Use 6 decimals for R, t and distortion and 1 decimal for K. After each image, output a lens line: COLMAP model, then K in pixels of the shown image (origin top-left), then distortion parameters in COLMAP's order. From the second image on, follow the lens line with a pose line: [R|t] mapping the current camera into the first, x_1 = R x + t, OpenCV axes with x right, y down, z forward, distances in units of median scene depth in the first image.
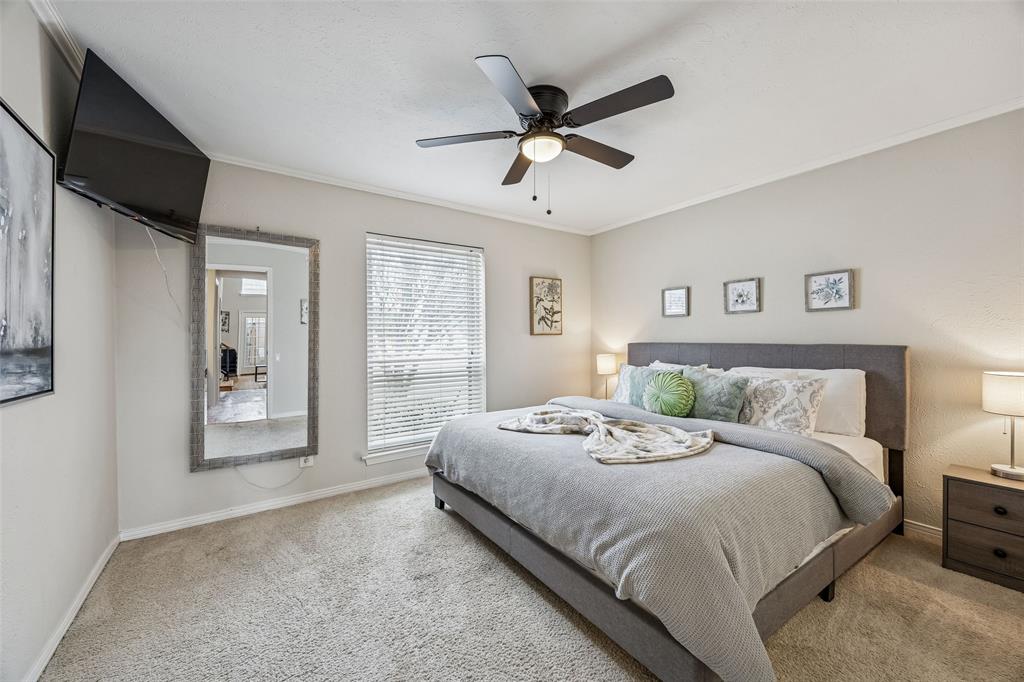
lens RADIAL K [[401.9, 0, 508.1], [0, 401.9, 333.5], [0, 0, 1]] dist [0.006940, -0.000837]
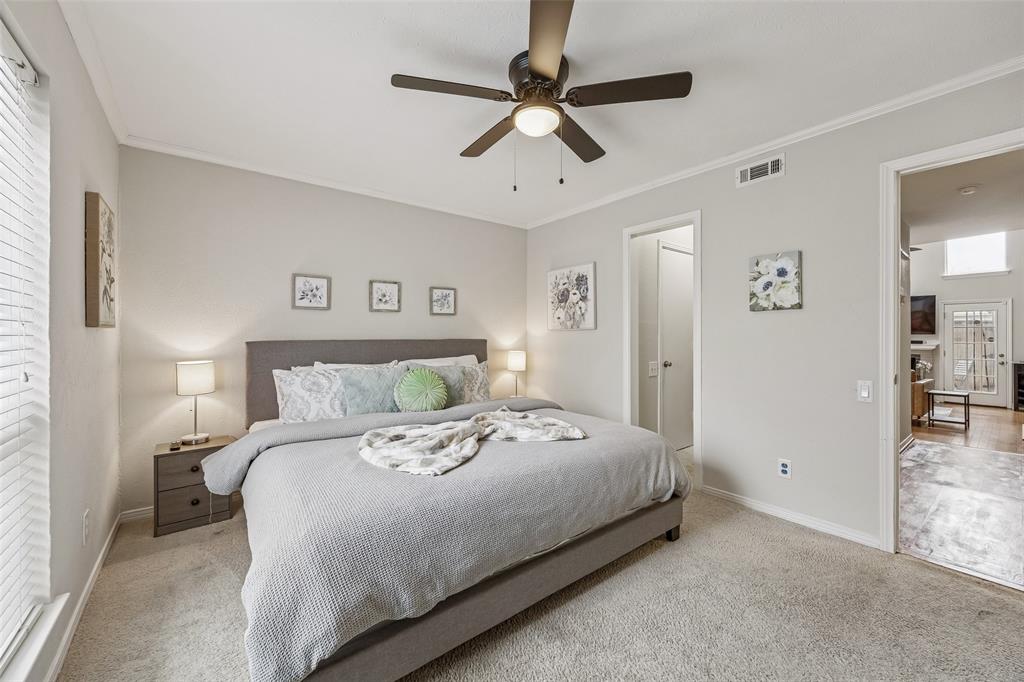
lens RADIAL K [[401.9, 0, 495.5], [0, 401.9, 345.2], [0, 0, 1]] dist [0.006940, -0.000837]
pose [[-0.042609, -0.025471, 0.998767, -0.530614], [-0.013755, 0.999595, 0.024905, 0.009136], [-0.998997, -0.012677, -0.042942, 0.753083]]
